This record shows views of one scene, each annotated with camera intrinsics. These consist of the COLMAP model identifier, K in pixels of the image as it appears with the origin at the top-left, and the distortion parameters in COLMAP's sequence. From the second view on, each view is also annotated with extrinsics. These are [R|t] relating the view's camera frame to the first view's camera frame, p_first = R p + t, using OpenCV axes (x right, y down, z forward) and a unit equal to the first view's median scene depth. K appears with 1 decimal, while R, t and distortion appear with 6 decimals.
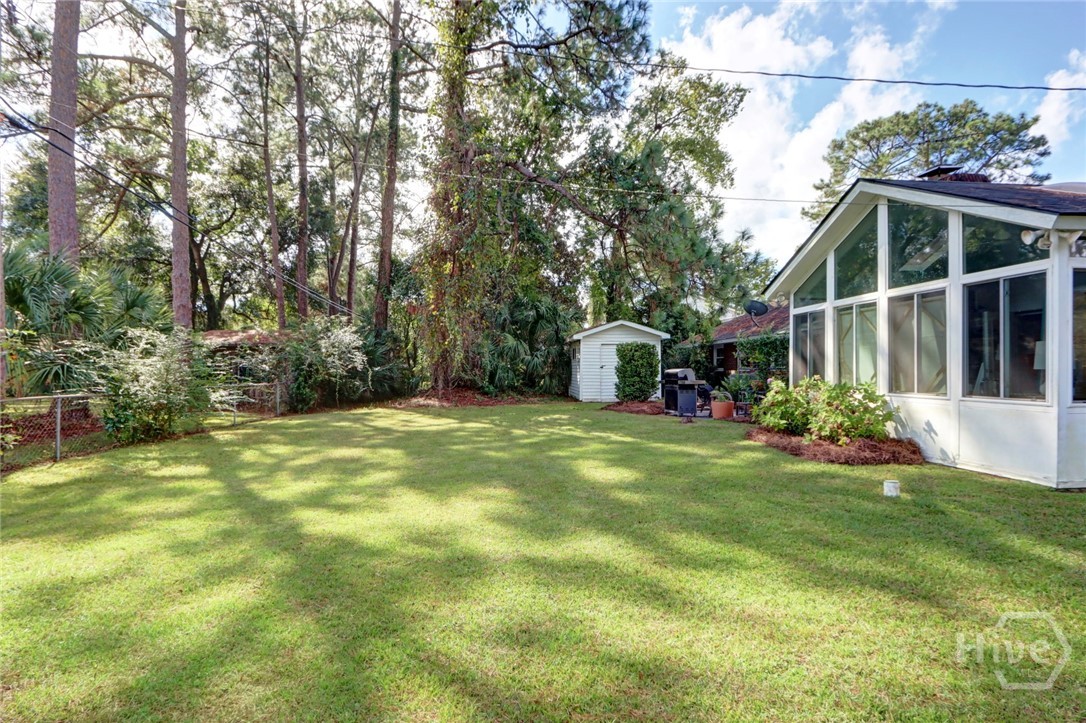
lens RADIAL K [[520.3, 0, 550.4], [0, 520.3, 365.9], [0, 0, 1]] dist [-0.020050, 0.003624]
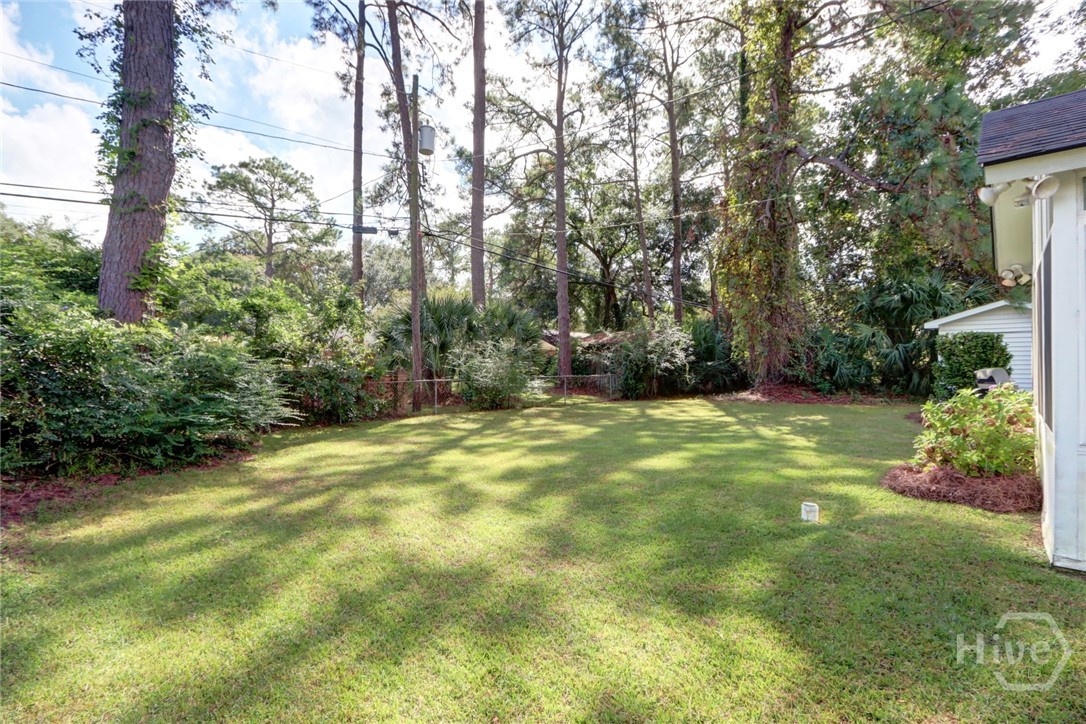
lens RADIAL K [[520.3, 0, 544.4], [0, 520.3, 361.4], [0, 0, 1]] dist [-0.020050, 0.003624]
pose [[0.646980, 0.001545, -0.762505, 1.065942], [0.006038, 0.999956, 0.007149, -0.030987], [0.762483, -0.009229, 0.646943, 0.077222]]
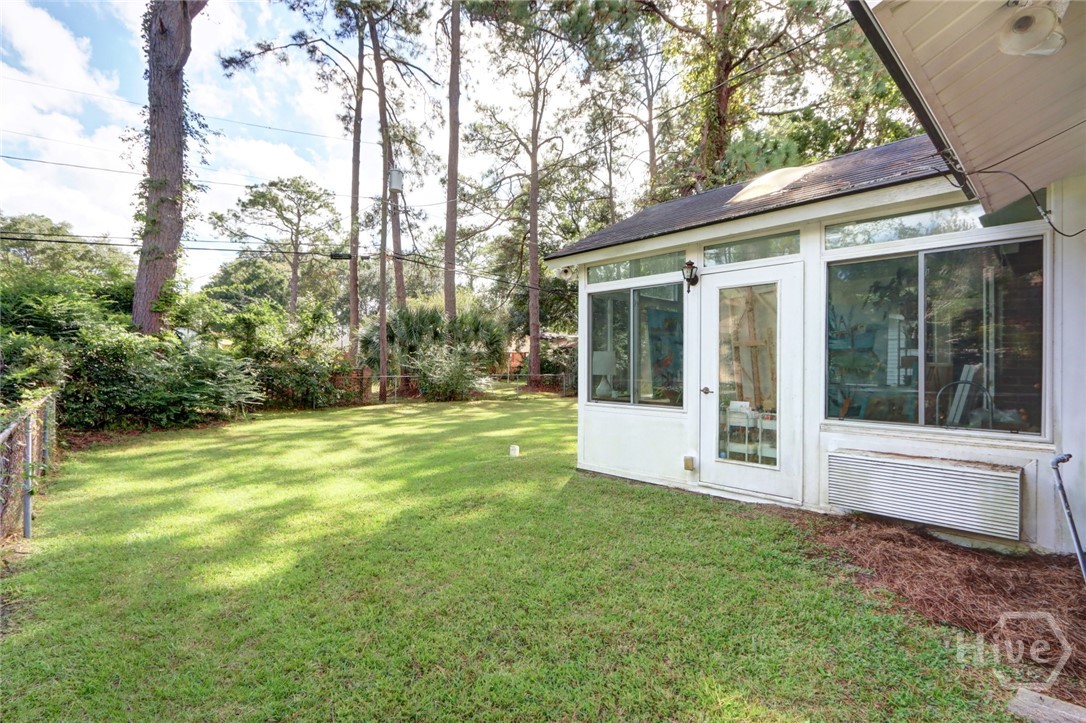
lens RADIAL K [[520.3, 0, 543.1], [0, 520.3, 361.5], [0, 0, 1]] dist [-0.020050, 0.003624]
pose [[0.594972, 0.004010, -0.803736, 1.891732], [-0.000462, 0.999989, 0.004647, -0.029428], [0.803746, -0.002394, 0.594968, 0.154556]]
